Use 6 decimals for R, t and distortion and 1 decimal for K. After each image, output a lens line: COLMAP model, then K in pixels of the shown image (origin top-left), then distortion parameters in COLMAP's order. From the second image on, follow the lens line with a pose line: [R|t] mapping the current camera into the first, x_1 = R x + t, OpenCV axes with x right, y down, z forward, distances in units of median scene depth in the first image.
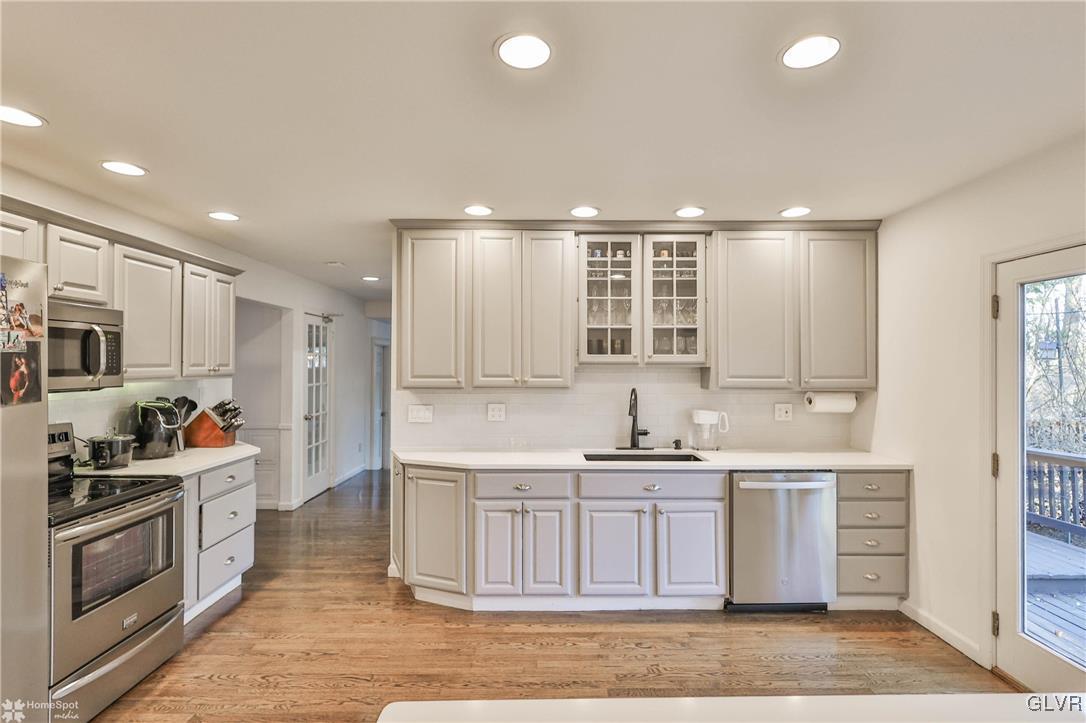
lens RADIAL K [[536.4, 0, 542.4], [0, 536.4, 360.3], [0, 0, 1]] dist [0.000585, 0.000740]
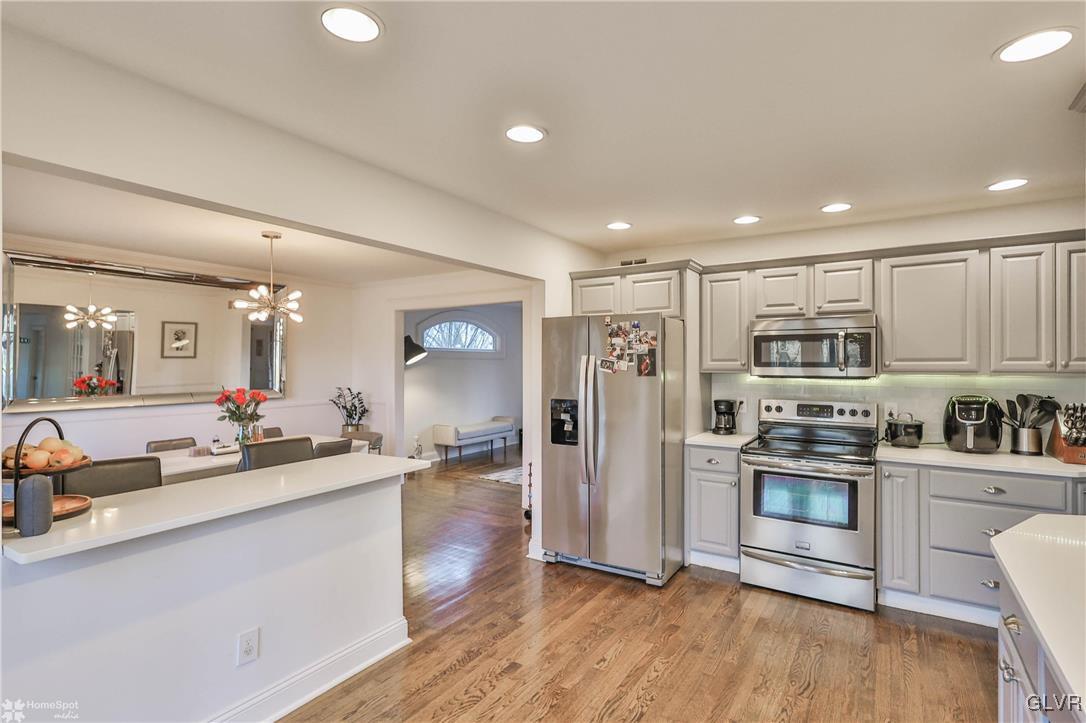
lens RADIAL K [[536.4, 0, 549.1], [0, 536.4, 357.9], [0, 0, 1]] dist [0.000585, 0.000740]
pose [[-0.543404, -0.006339, -0.839447, 0.521844], [0.006664, 0.999907, -0.011865, 0.012366], [0.839445, -0.012041, -0.543311, 0.852109]]
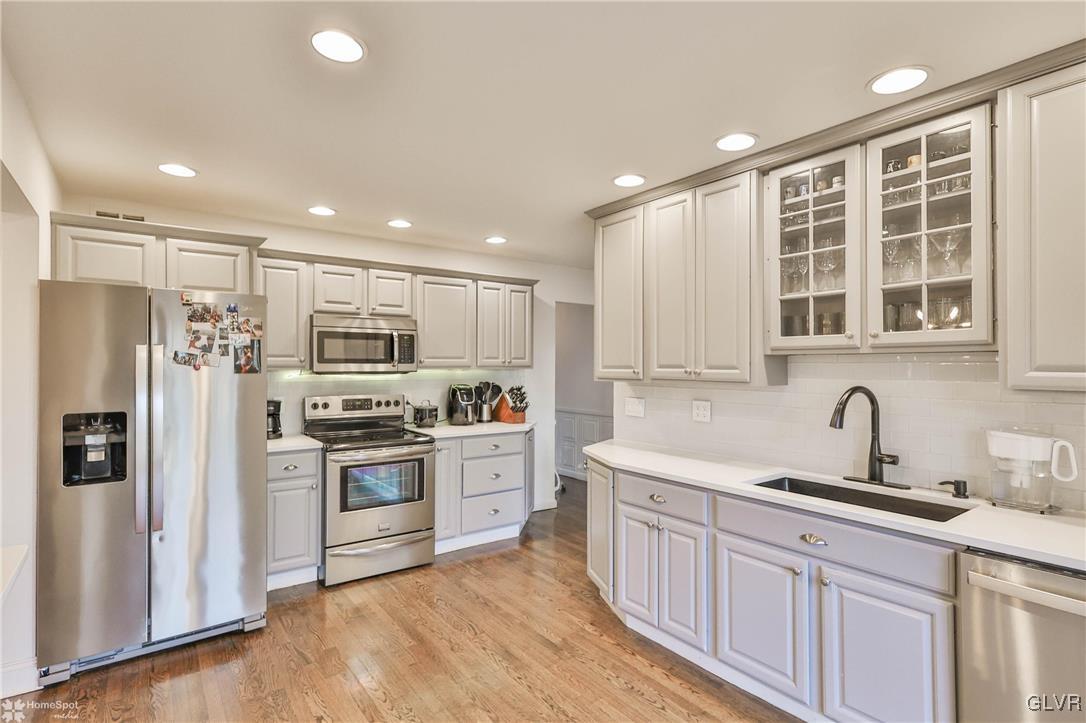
lens RADIAL K [[536.4, 0, 538.7], [0, 536.4, 361.9], [0, 0, 1]] dist [0.000585, 0.000740]
pose [[0.588459, -0.005983, -0.808505, 0.490375], [0.005705, 0.999978, -0.003248, 0.023865], [0.808507, -0.002701, 0.588481, 0.333366]]
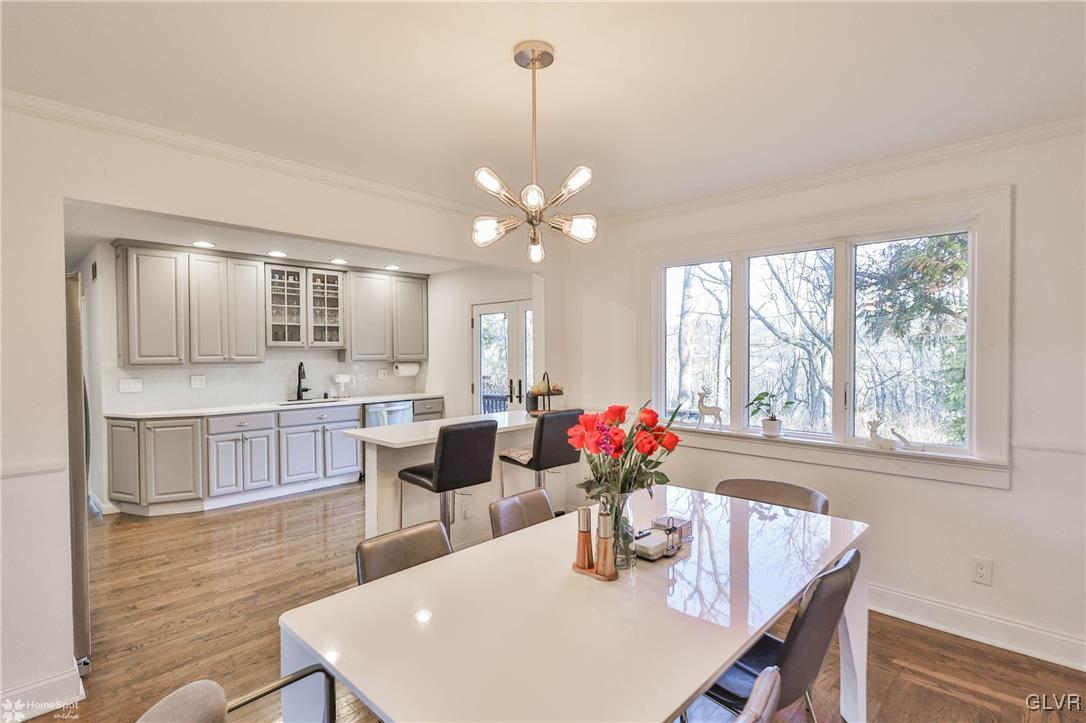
lens RADIAL K [[536.4, 0, 535.2], [0, 536.4, 360.9], [0, 0, 1]] dist [0.000585, 0.000740]
pose [[0.699331, -0.017272, 0.714589, -0.522672], [-0.000032, 0.999707, 0.024195, 0.009409], [-0.714798, -0.016943, 0.699126, -0.678886]]
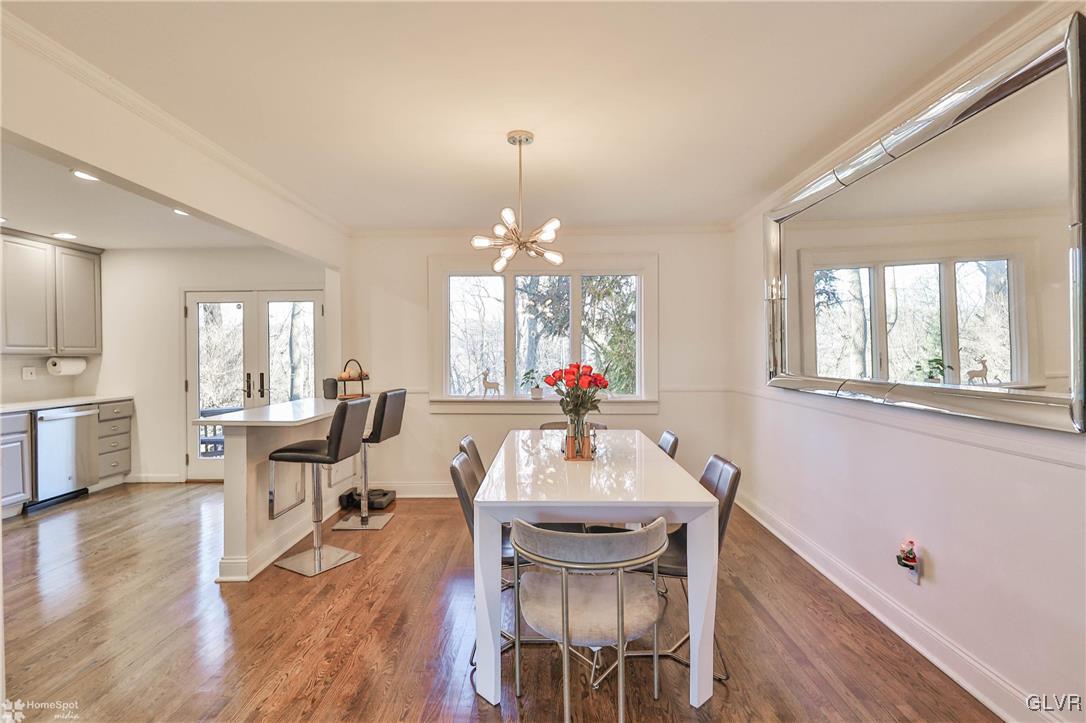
lens RADIAL K [[536.4, 0, 539.4], [0, 536.4, 360.2], [0, 0, 1]] dist [0.000585, 0.000740]
pose [[0.029313, -0.013863, 0.999474, -0.956403], [-0.002117, 0.999901, 0.013931, 0.045771], [-0.999568, -0.002525, 0.029281, -0.358994]]
